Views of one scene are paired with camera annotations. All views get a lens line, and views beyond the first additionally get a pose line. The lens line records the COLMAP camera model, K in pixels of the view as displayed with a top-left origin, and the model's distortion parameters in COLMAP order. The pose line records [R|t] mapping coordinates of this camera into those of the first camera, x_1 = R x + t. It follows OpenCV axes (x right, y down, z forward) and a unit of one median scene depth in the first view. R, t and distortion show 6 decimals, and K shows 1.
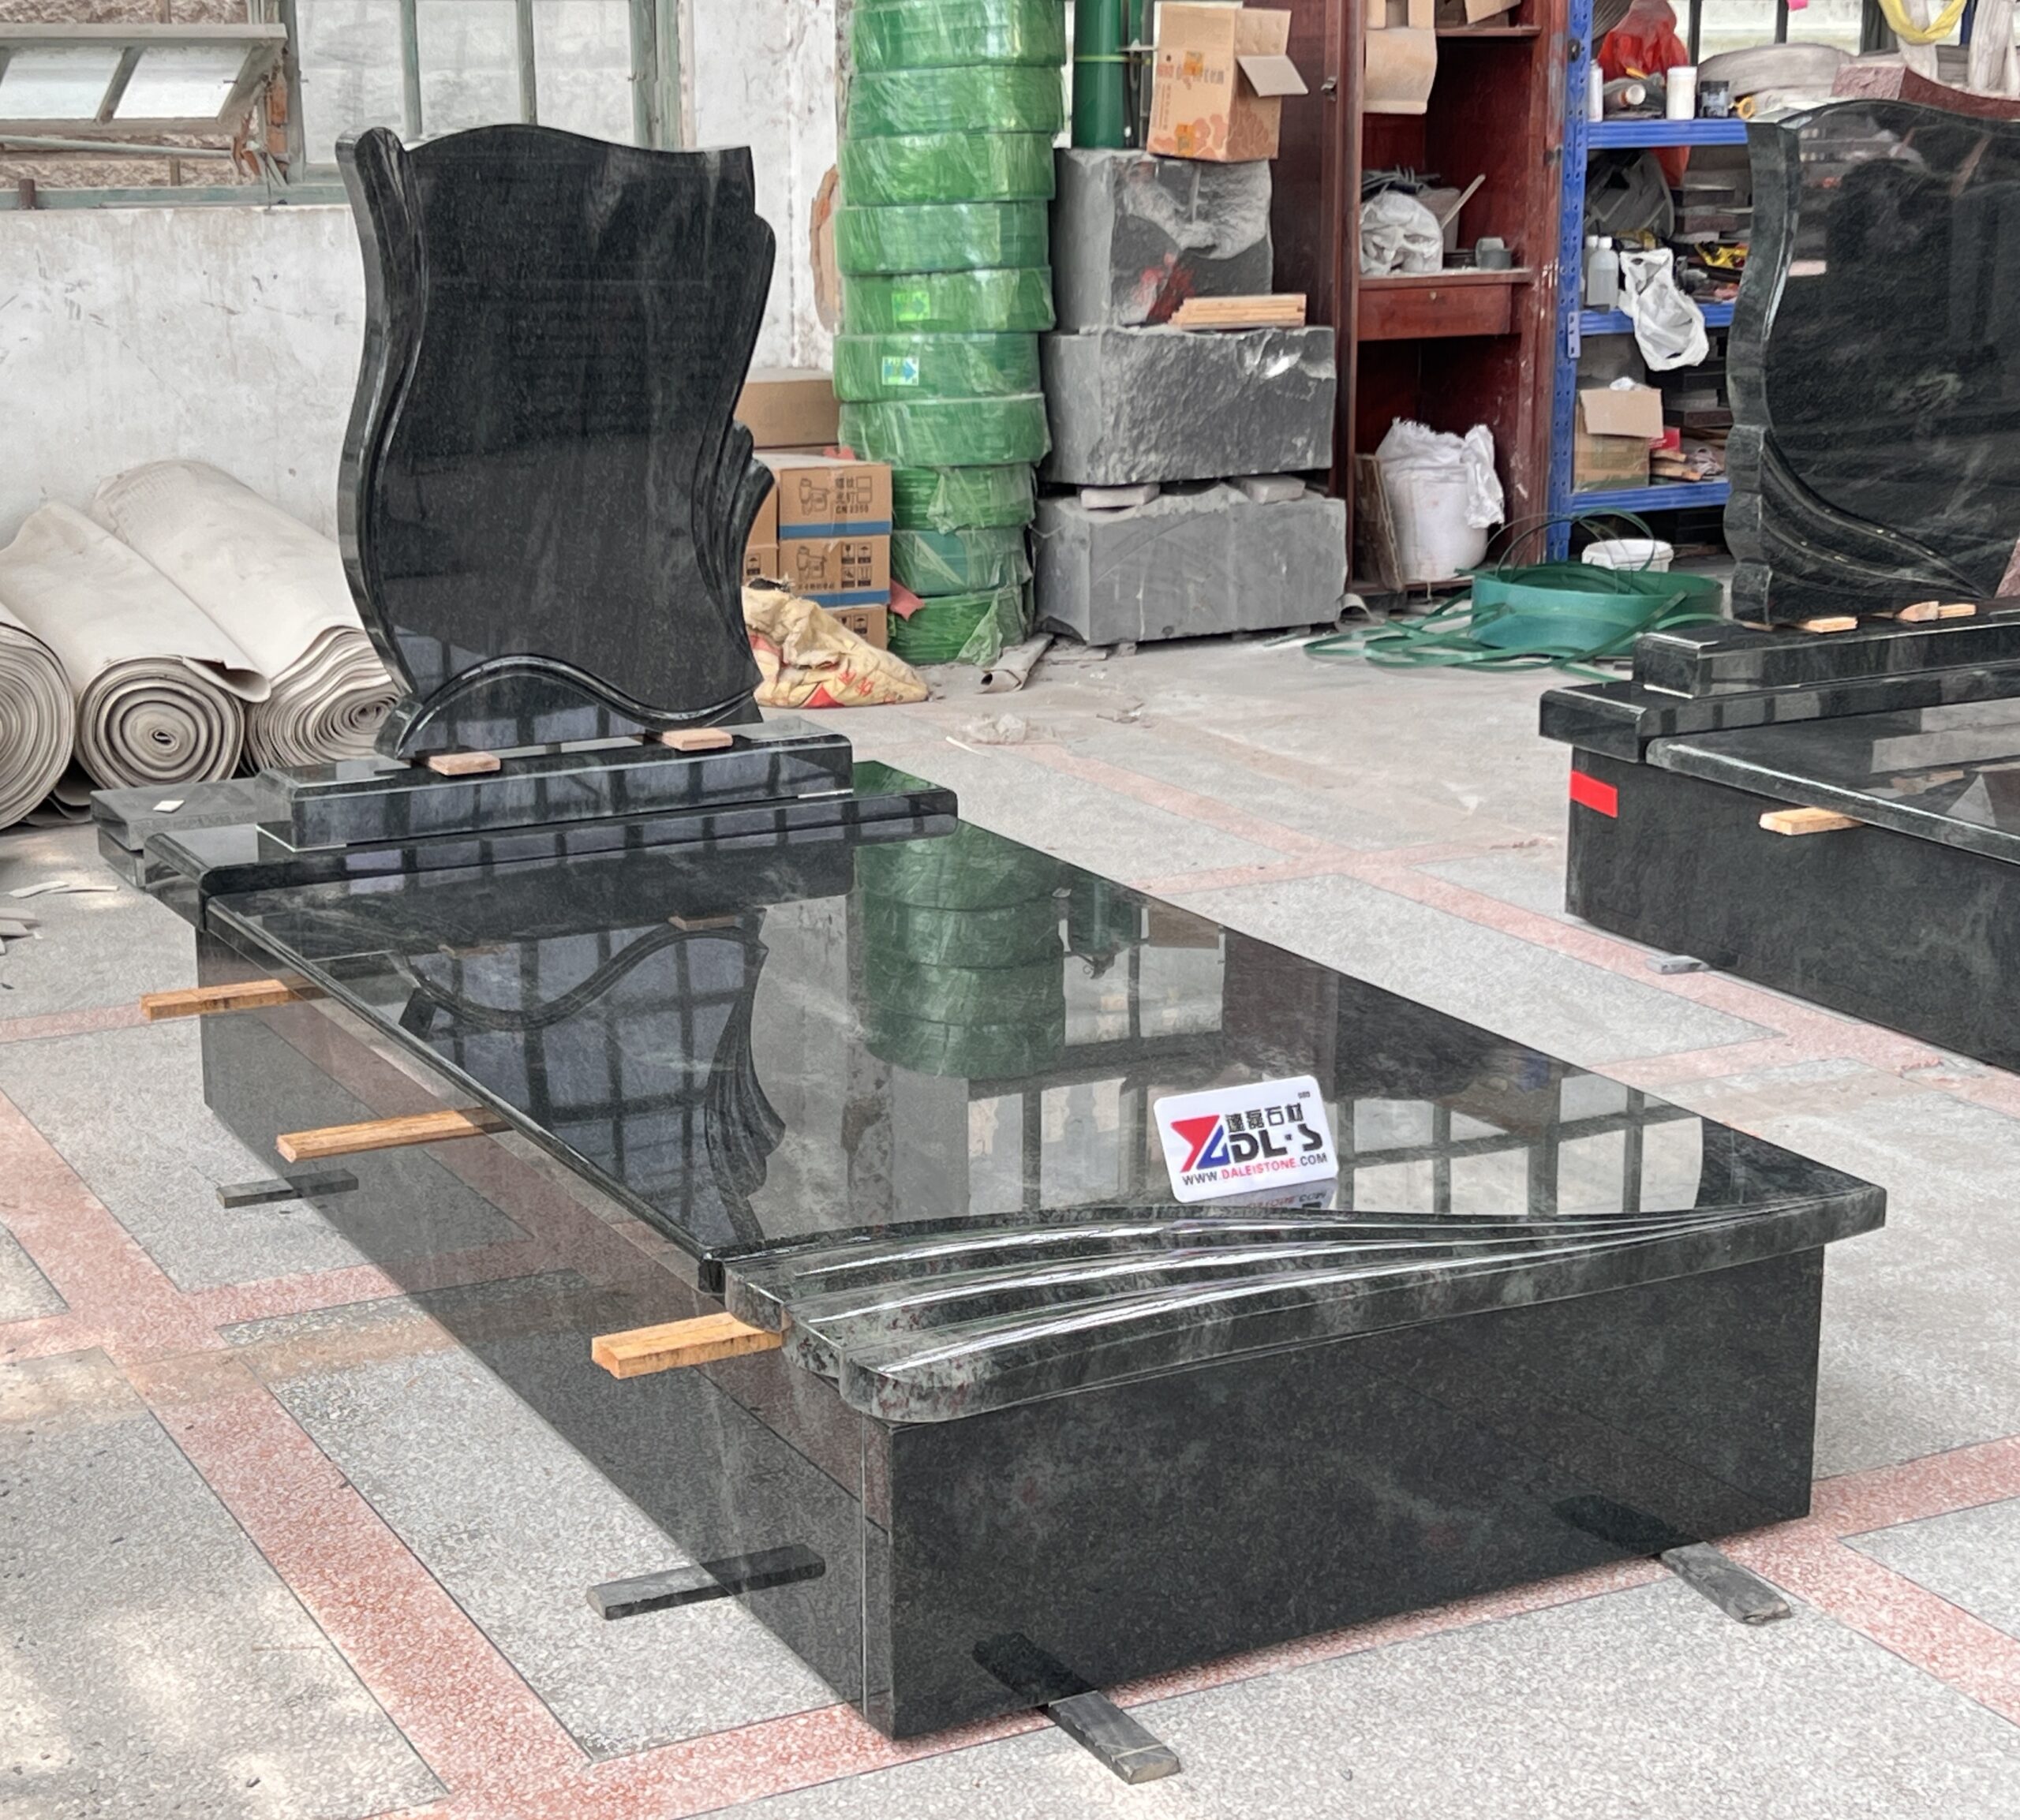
lens RADIAL K [[3639.1, 0, 981.9], [0, 3639.1, 914.7], [0, 0, 1]] dist [0.252924, -0.878754]
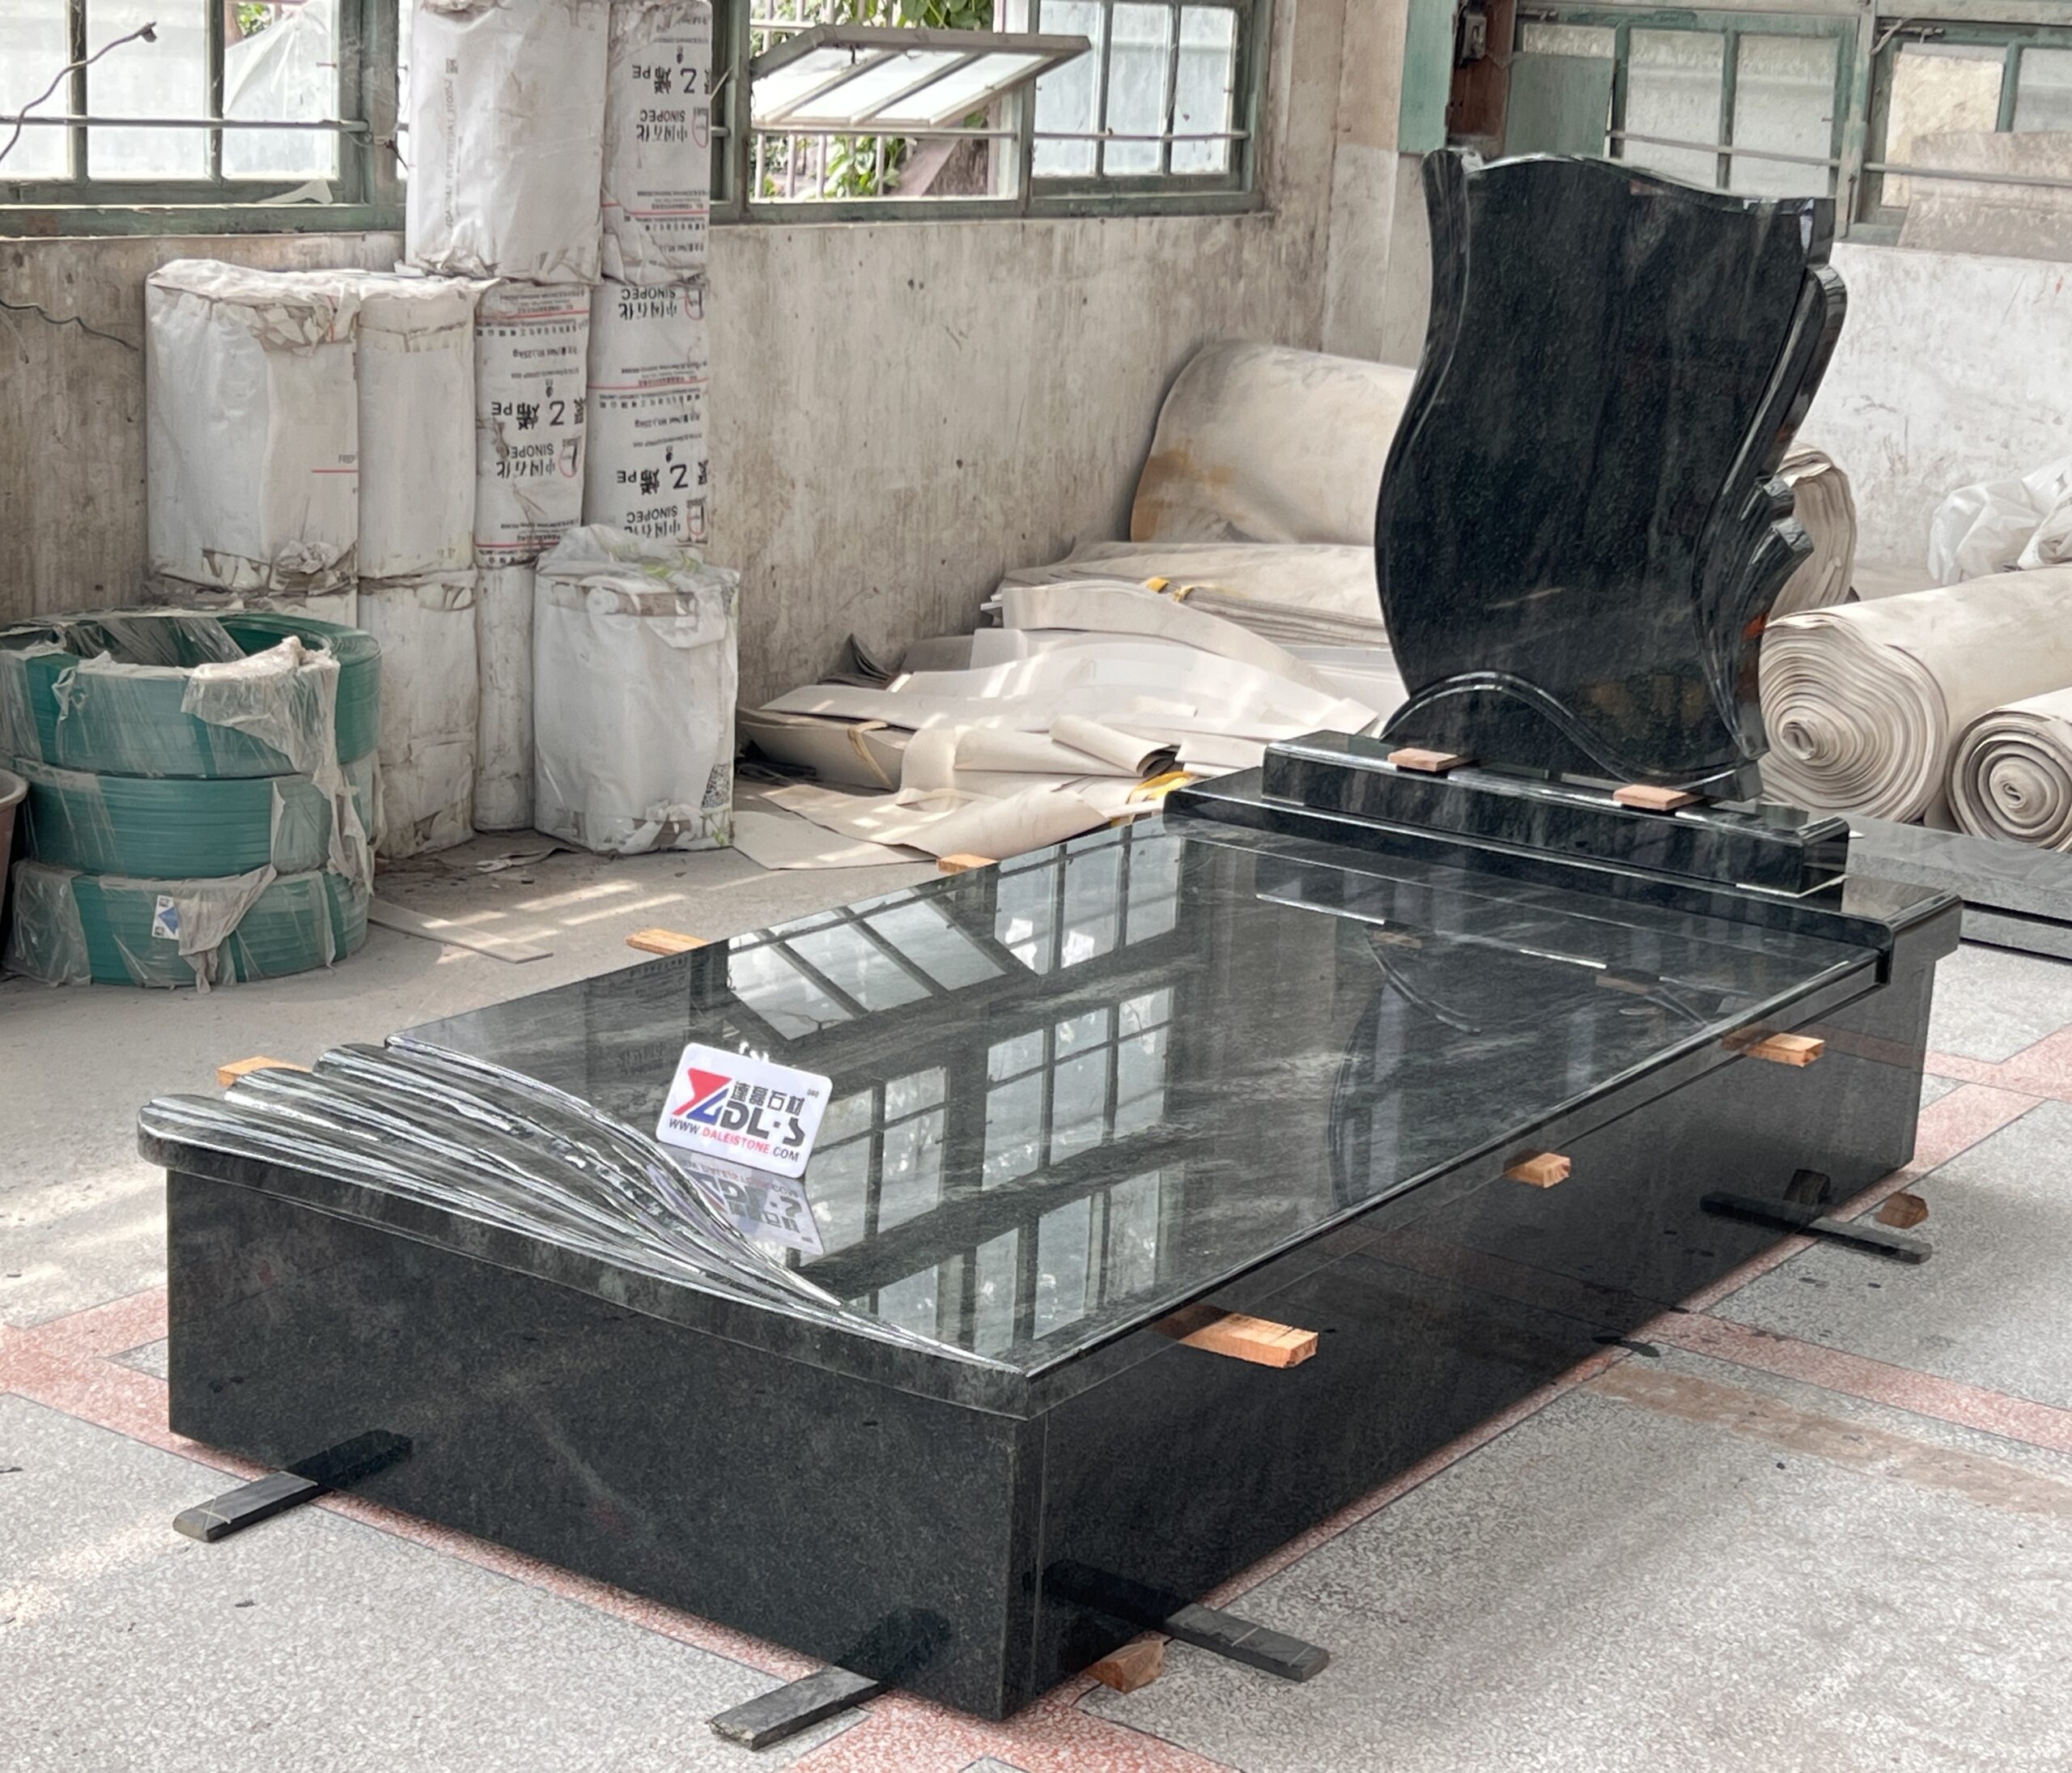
lens RADIAL K [[3538.6, 0, 1036.0], [0, 3538.6, 886.5], [0, 0, 1]] dist [0.232107, -0.951036]
pose [[0.465444, 0.234320, -0.853496, 0.379152], [-0.261503, 0.957675, 0.120313, -0.055889], [0.845564, 0.167193, 0.507019, 0.224819]]
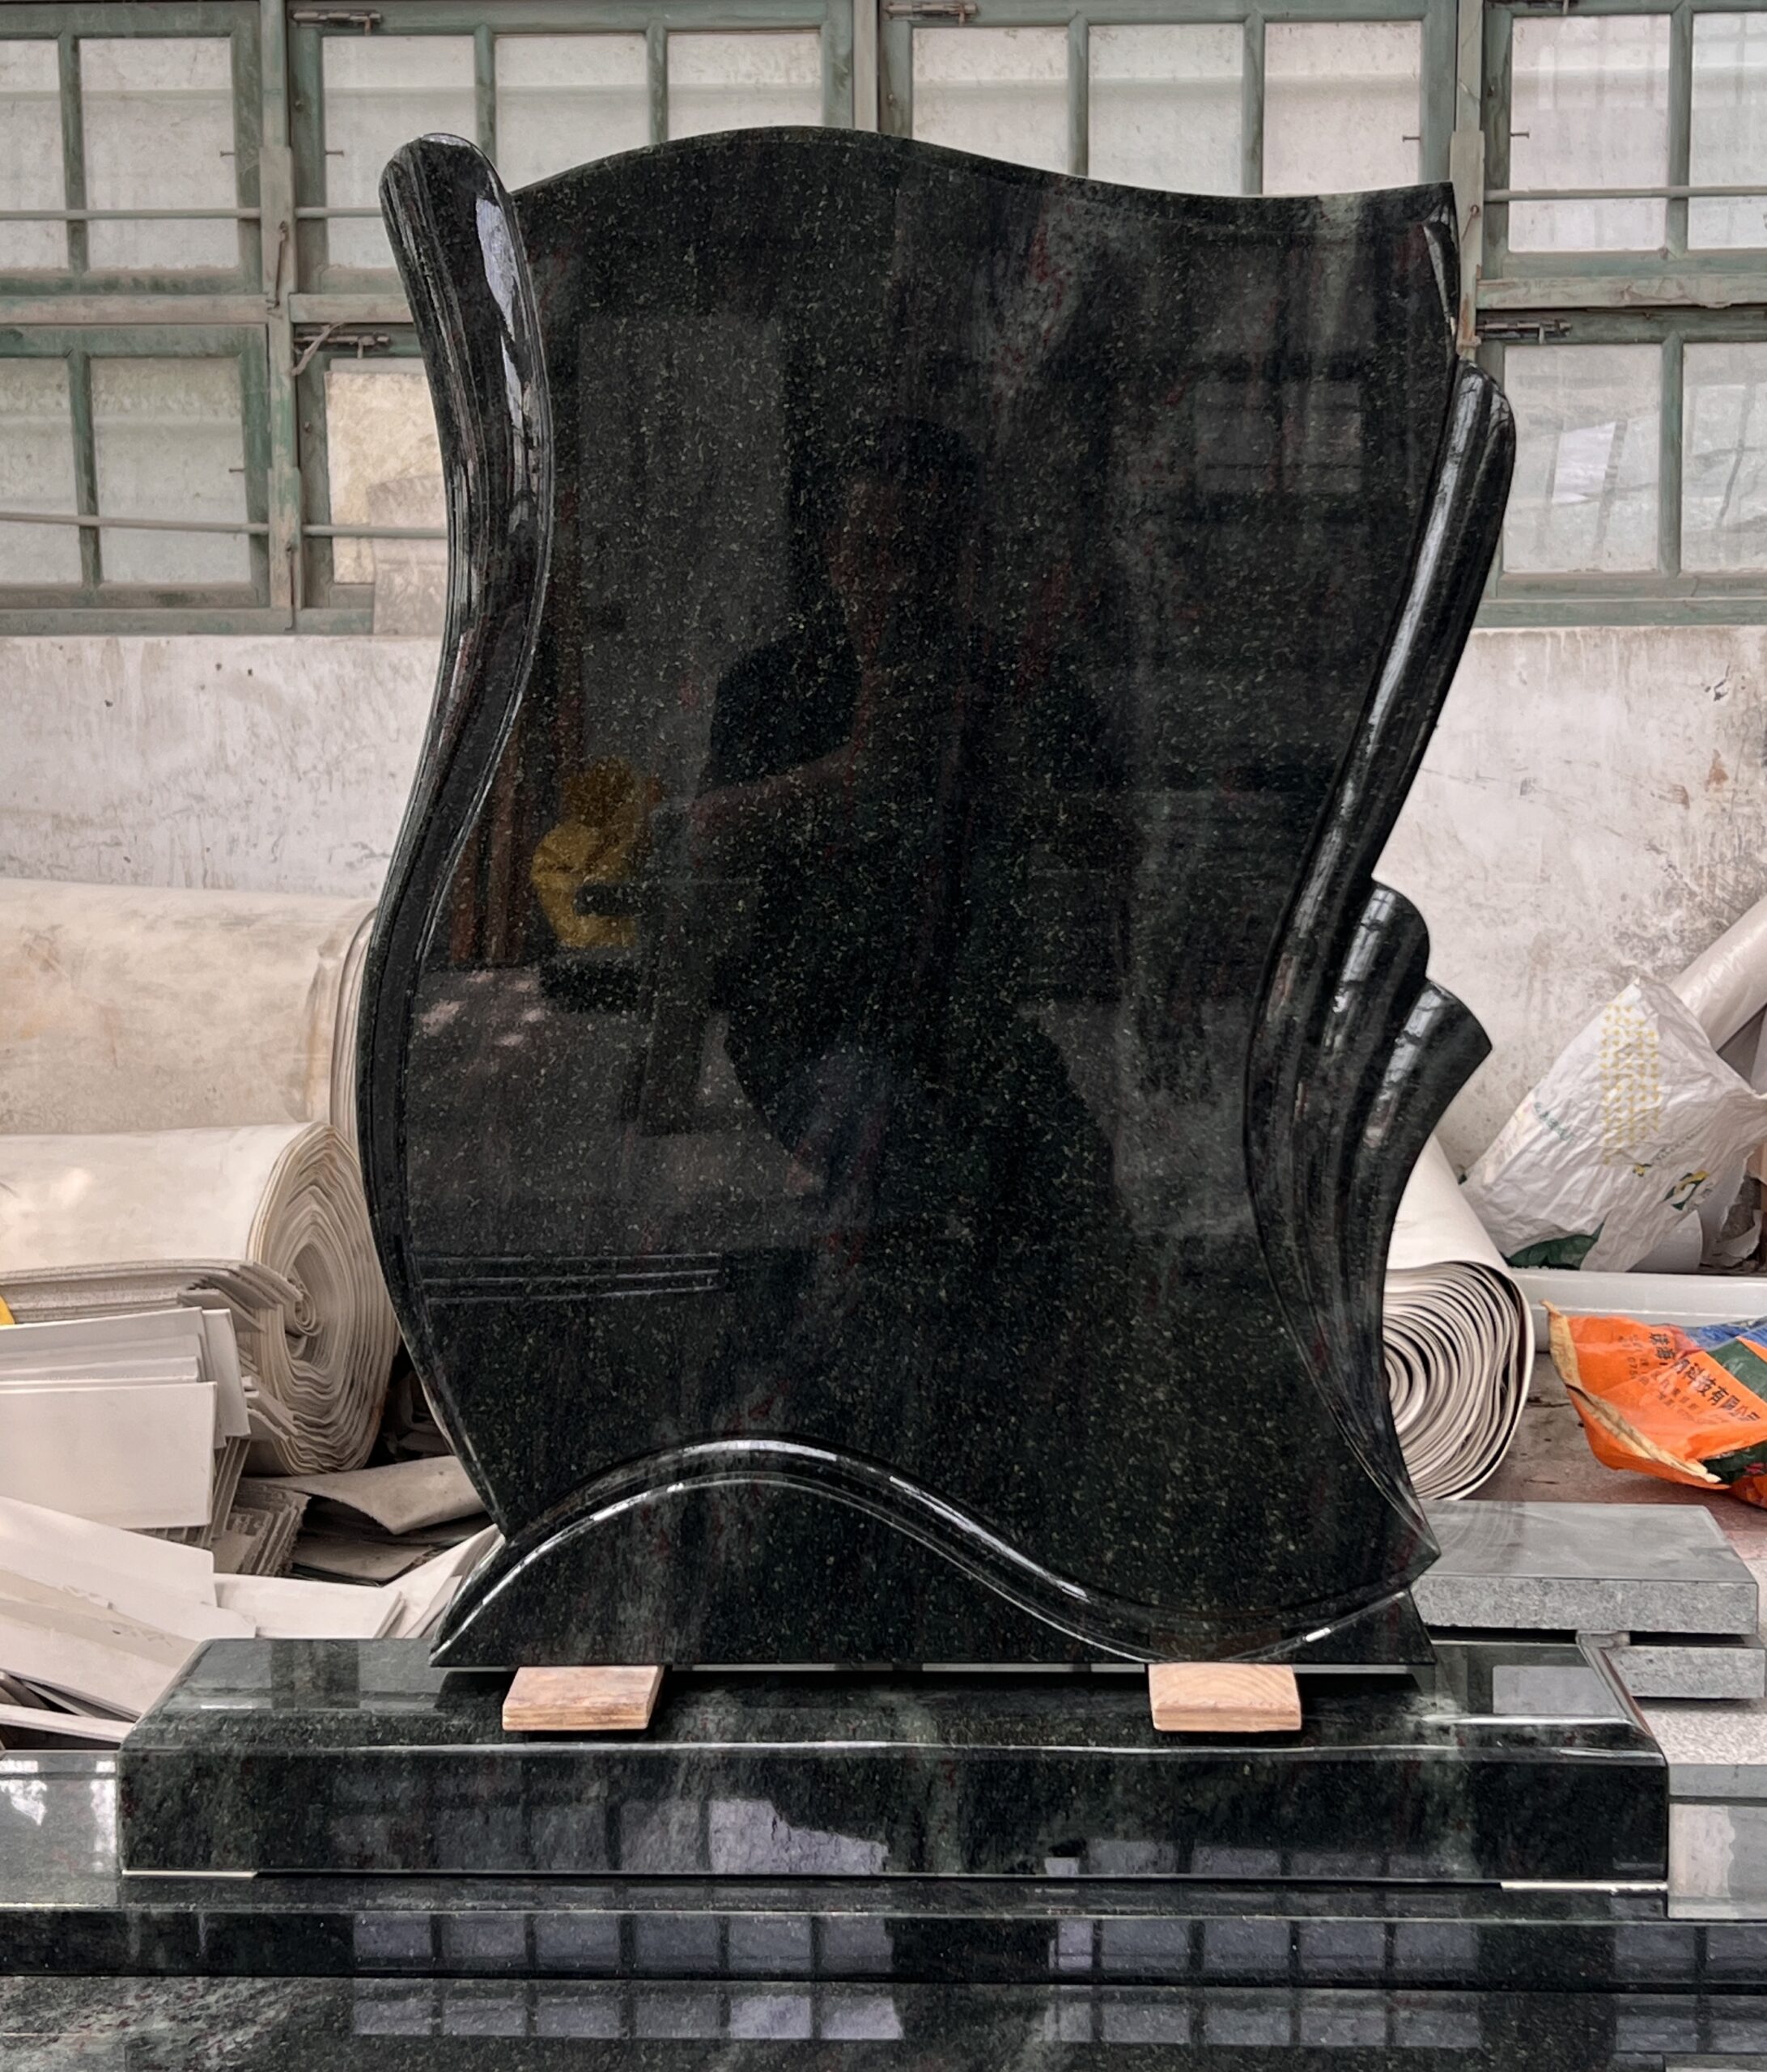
lens RADIAL K [[3301.7, 0, 877.4], [0, 3301.7, 926.3], [0, 0, 1]] dist [0.198679, -0.652807]
pose [[0.862566, 0.041564, -0.504234, 0.036837], [-0.113369, 0.987156, -0.112563, -0.048909], [0.493079, 0.154257, 0.856199, 0.387331]]
